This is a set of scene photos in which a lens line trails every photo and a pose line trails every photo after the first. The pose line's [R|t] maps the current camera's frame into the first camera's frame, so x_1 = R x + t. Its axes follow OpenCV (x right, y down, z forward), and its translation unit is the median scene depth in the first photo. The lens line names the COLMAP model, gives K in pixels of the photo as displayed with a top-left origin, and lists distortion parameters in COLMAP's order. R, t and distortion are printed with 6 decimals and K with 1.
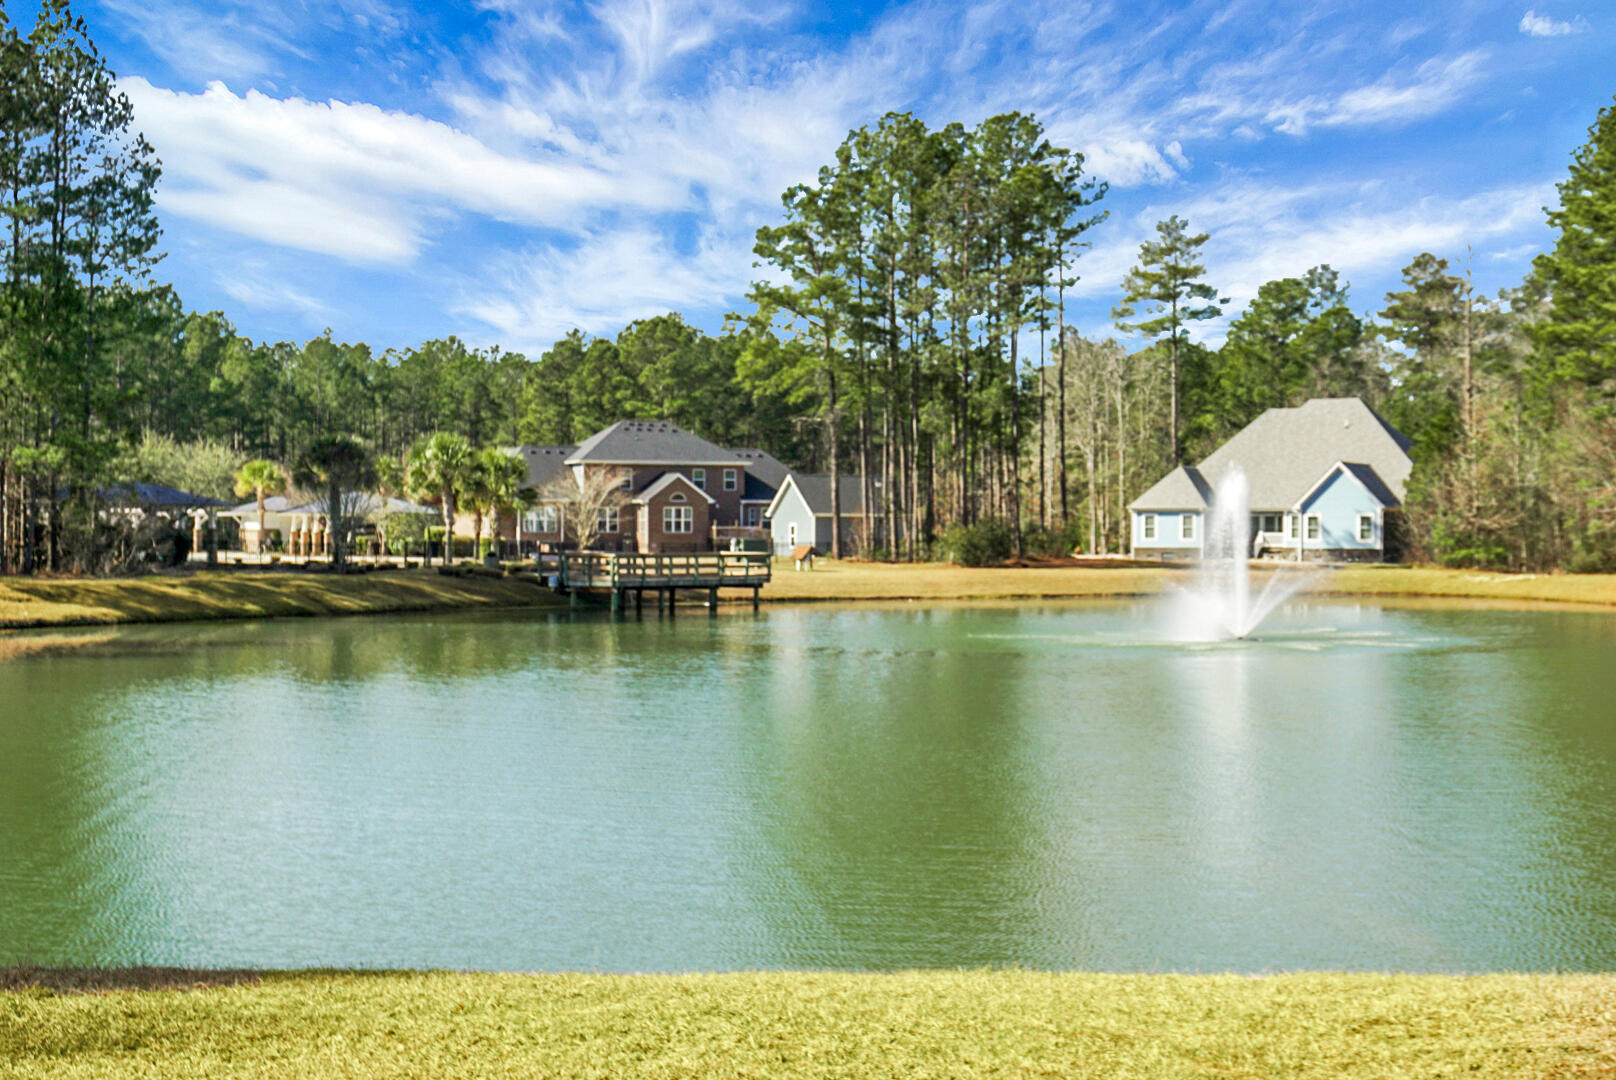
lens RADIAL K [[2304.7, 0, 850.3], [0, 2304.7, 557.9], [0, 0, 1]] dist [0.043193, 0.000000]
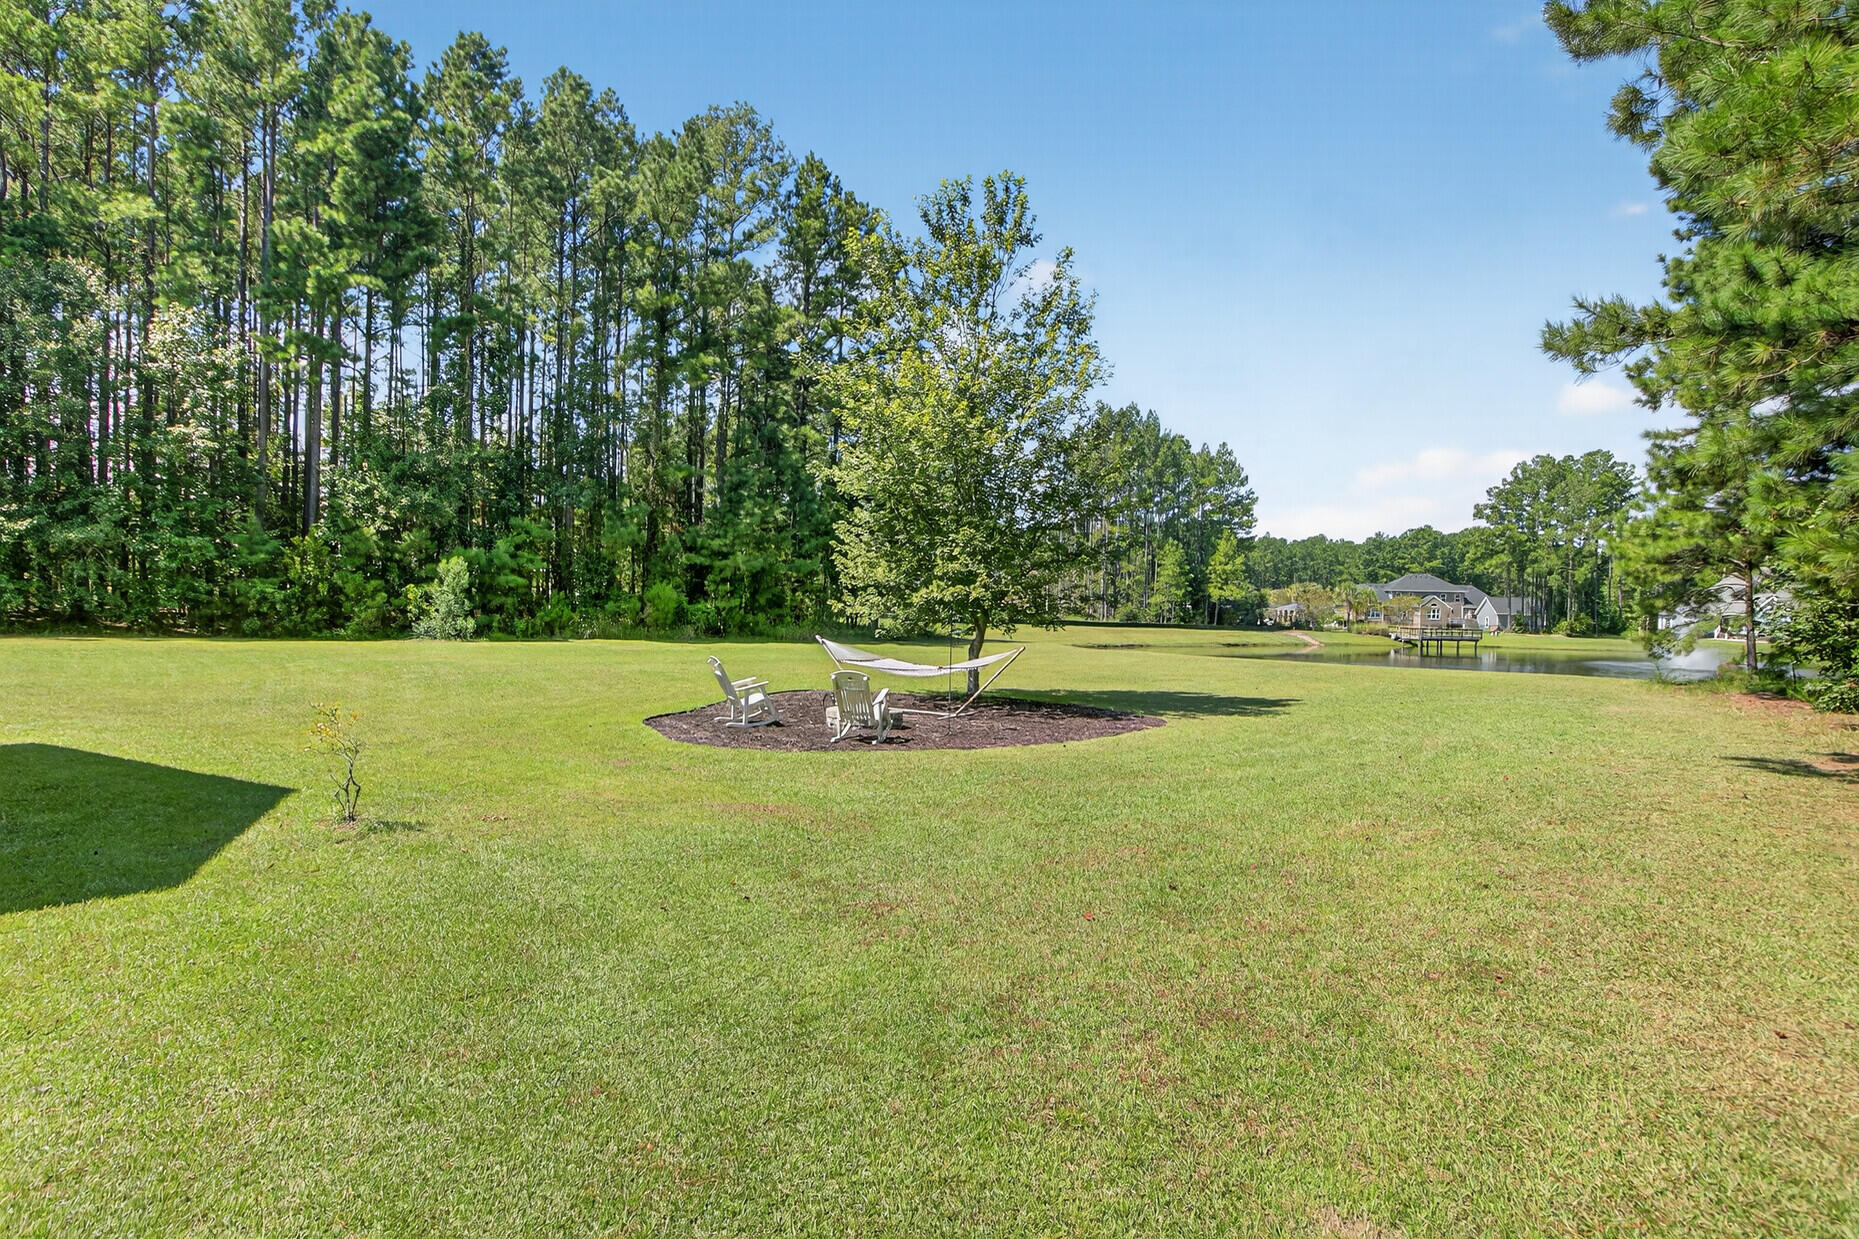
lens RADIAL K [[1009.9, 0, 923.2], [0, 1009.9, 602.4], [0, 0, 1]] dist [0.014608, 0.000772]
pose [[0.865914, 0.019962, -0.499794, -0.006104], [-0.029837, 0.999485, -0.011775, -0.000053], [0.499302, 0.025109, 0.866064, -0.266481]]
